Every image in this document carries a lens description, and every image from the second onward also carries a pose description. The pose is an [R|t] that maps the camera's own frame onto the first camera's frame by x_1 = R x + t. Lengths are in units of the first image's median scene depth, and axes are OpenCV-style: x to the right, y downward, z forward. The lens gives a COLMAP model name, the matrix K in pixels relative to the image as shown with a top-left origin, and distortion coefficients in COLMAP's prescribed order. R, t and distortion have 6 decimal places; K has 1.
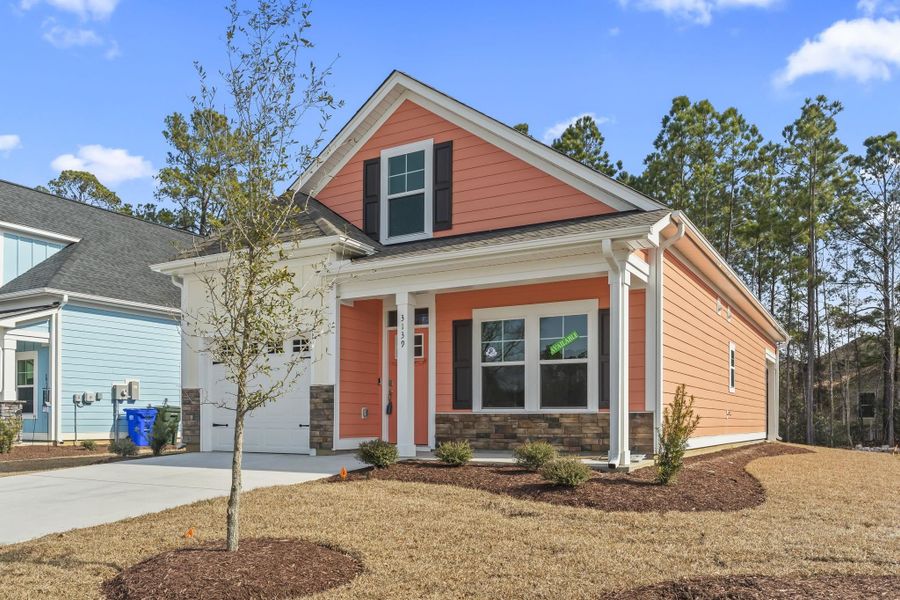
lens RADIAL K [[697.3, 0, 450.5], [0, 697.3, 415.7], [0, 0, 1]] dist [-0.005176, -0.001929]
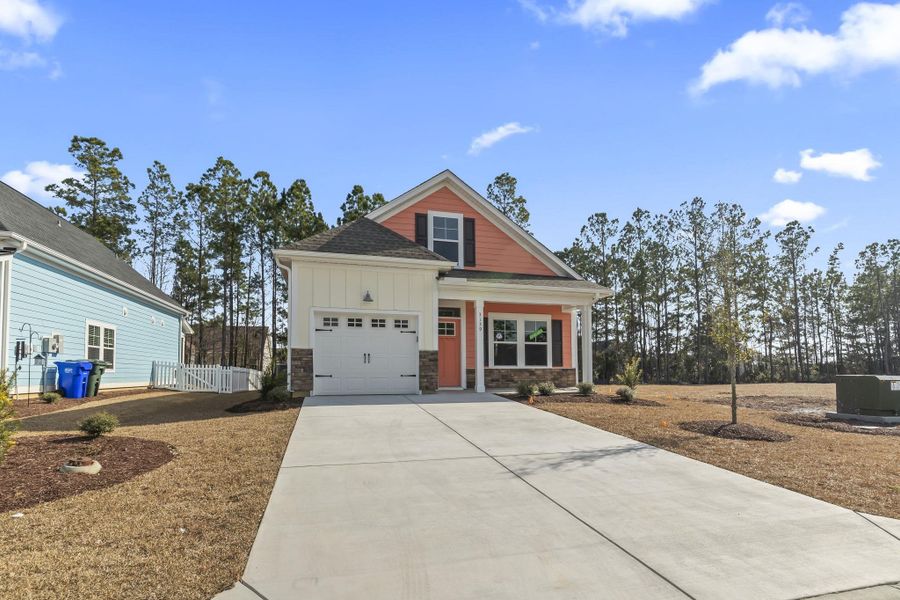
lens RADIAL K [[448.4, 0, 440.4], [0, 448.4, 353.0], [0, 0, 1]] dist [-0.002047, -0.000224]
pose [[0.706506, 0.029720, 0.707083, -0.895008], [-0.001241, 0.999168, -0.040757, 0.004734], [-0.707706, 0.027918, 0.705955, 0.249028]]
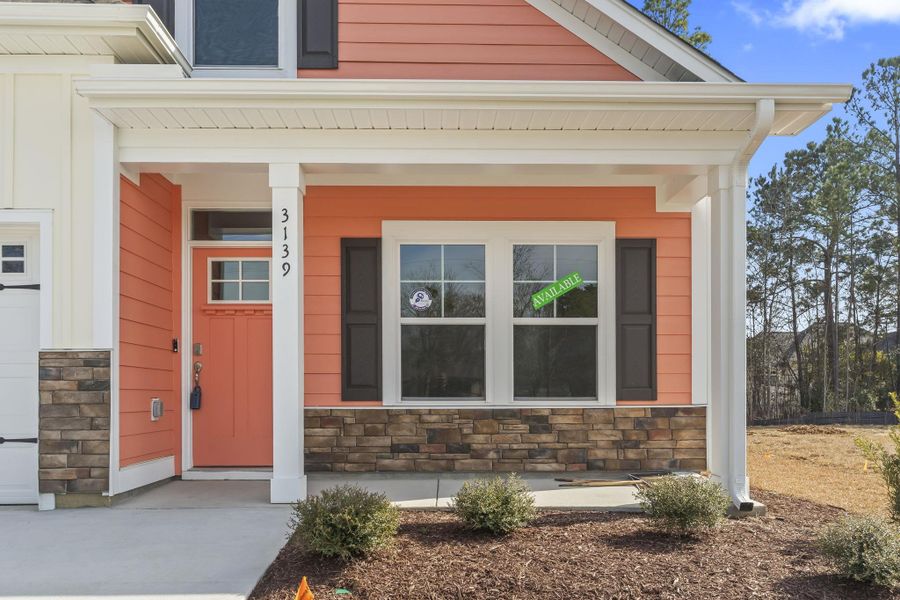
lens RADIAL K [[697.9, 0, 447.0], [0, 697.9, 391.7], [0, 0, 1]] dist [-0.001471, -0.002469]
pose [[0.853749, -0.003956, 0.520669, -0.212364], [0.001890, 0.999988, 0.004498, -0.018885], [-0.520681, -0.002856, 0.853747, 0.496956]]
